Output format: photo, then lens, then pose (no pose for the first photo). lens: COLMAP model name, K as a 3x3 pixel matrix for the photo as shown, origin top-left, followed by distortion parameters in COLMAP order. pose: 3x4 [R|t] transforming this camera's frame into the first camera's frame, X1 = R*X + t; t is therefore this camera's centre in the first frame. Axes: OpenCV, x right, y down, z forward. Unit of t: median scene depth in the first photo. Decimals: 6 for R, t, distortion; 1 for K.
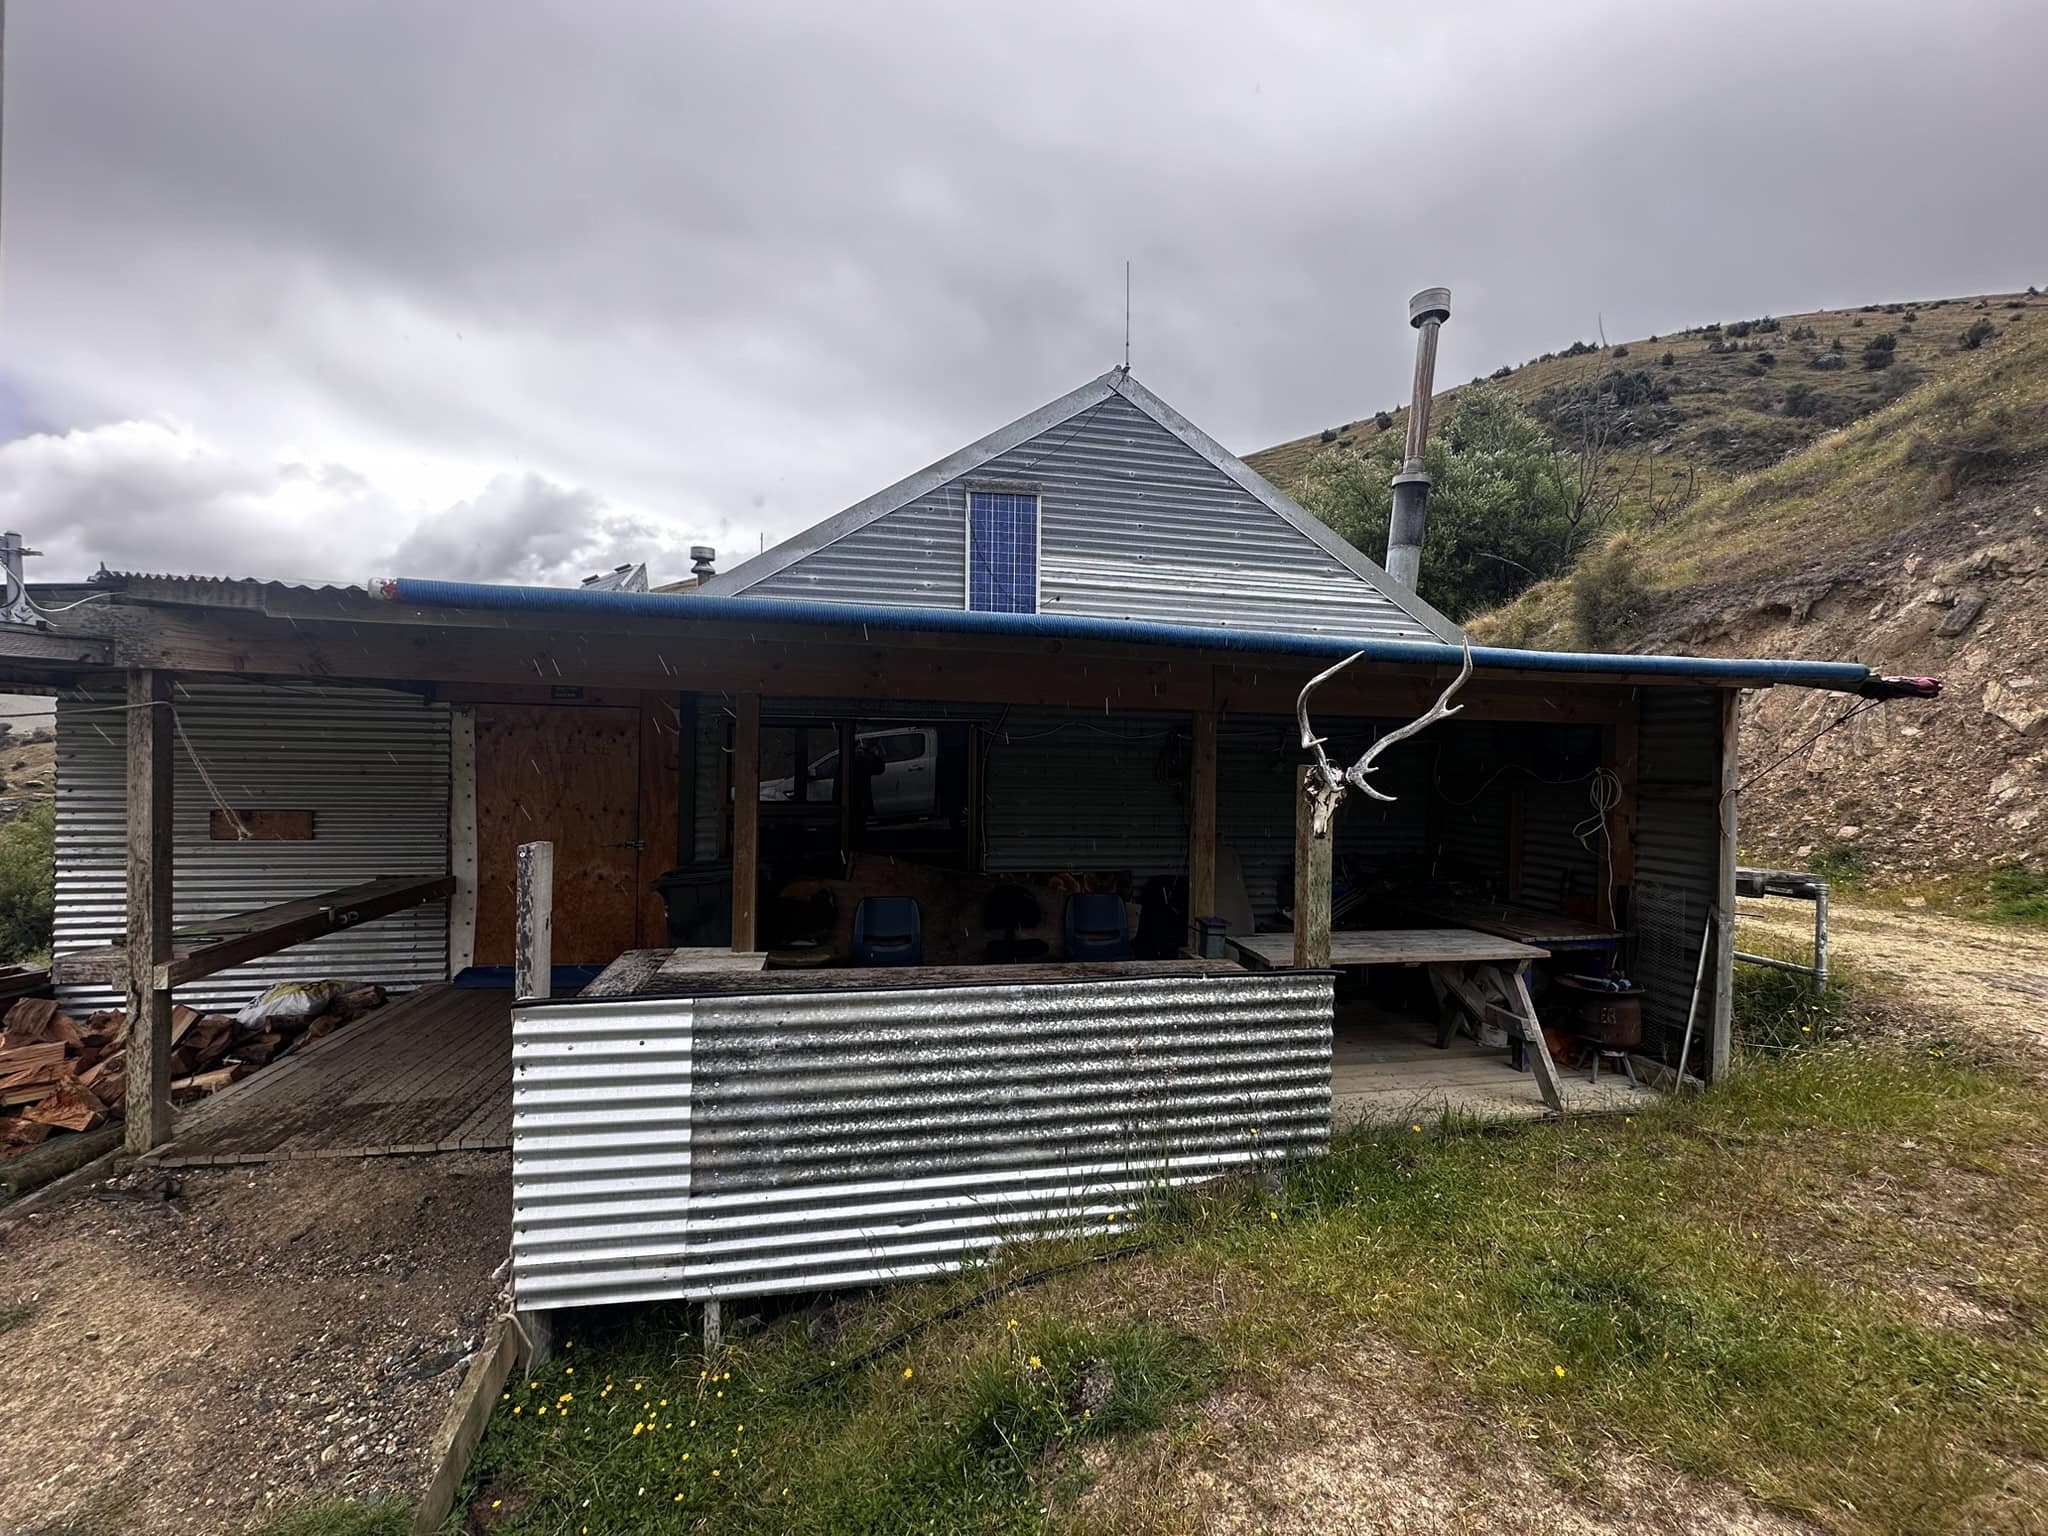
lens RADIAL K [[814.9, 0, 1023.9], [0, 814.9, 766.7], [0, 0, 1]] dist [-0.000513, -0.000017]
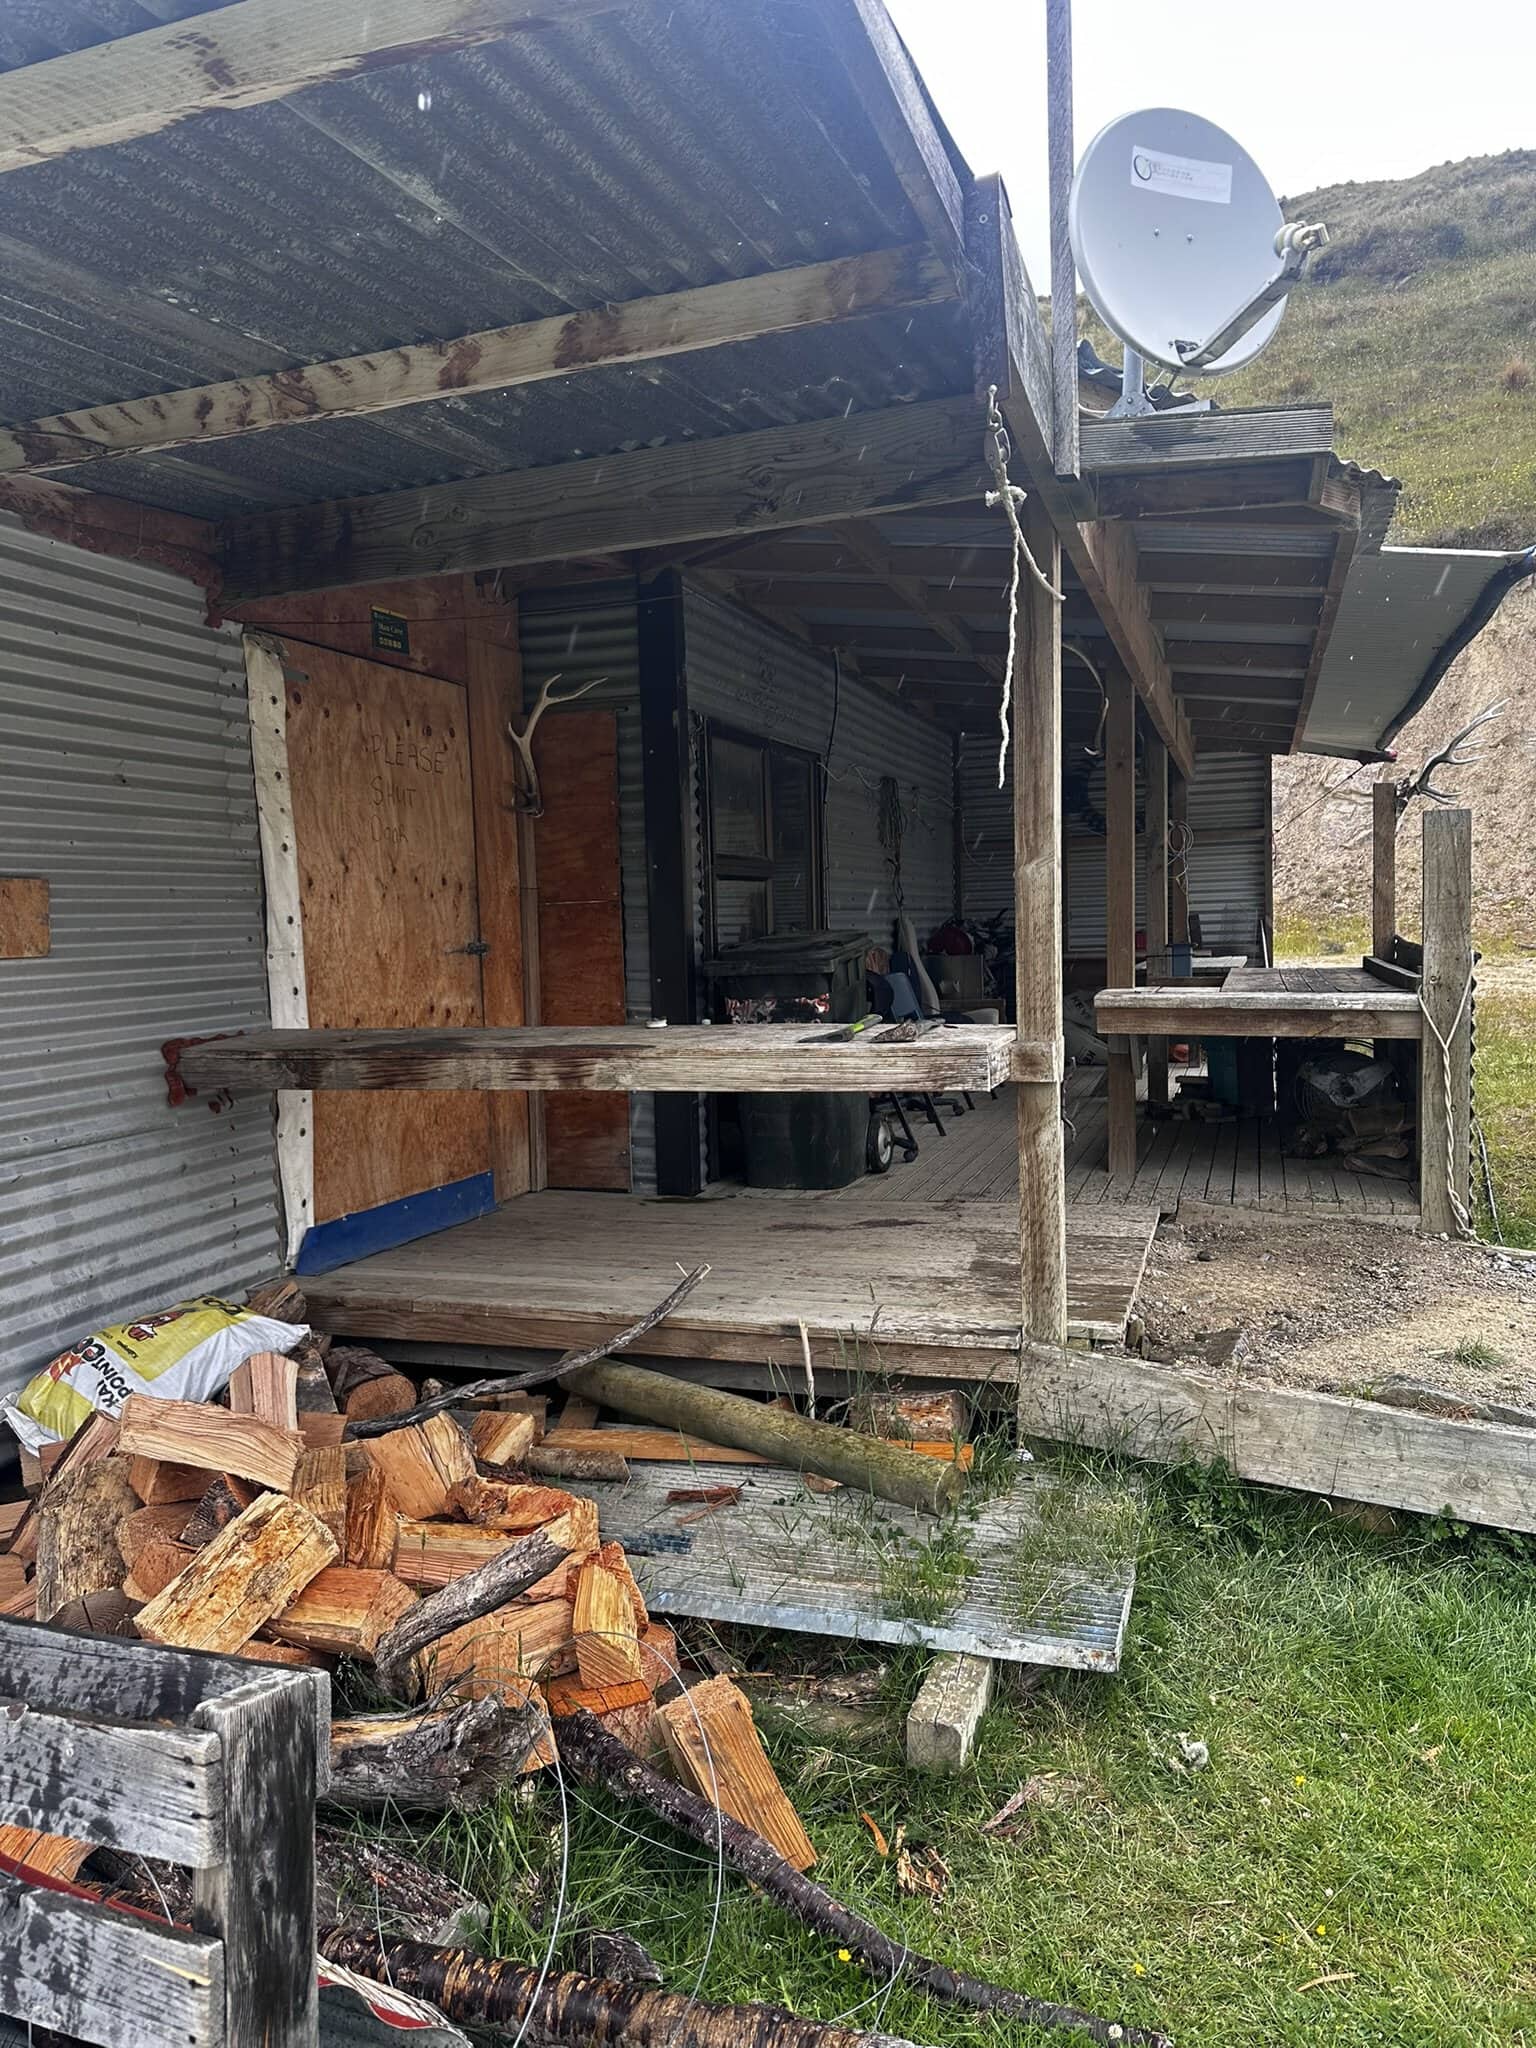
lens RADIAL K [[1412.7, 0, 768.6], [0, 1412.7, 1022.2], [0, 0, 1]] dist [0.001482, 0.000147]
pose [[0.477862, -0.094813, 0.873303, -1.233000], [0.054111, 0.995447, 0.078465, 0.084440], [-0.876767, 0.009760, 0.480816, 0.401126]]
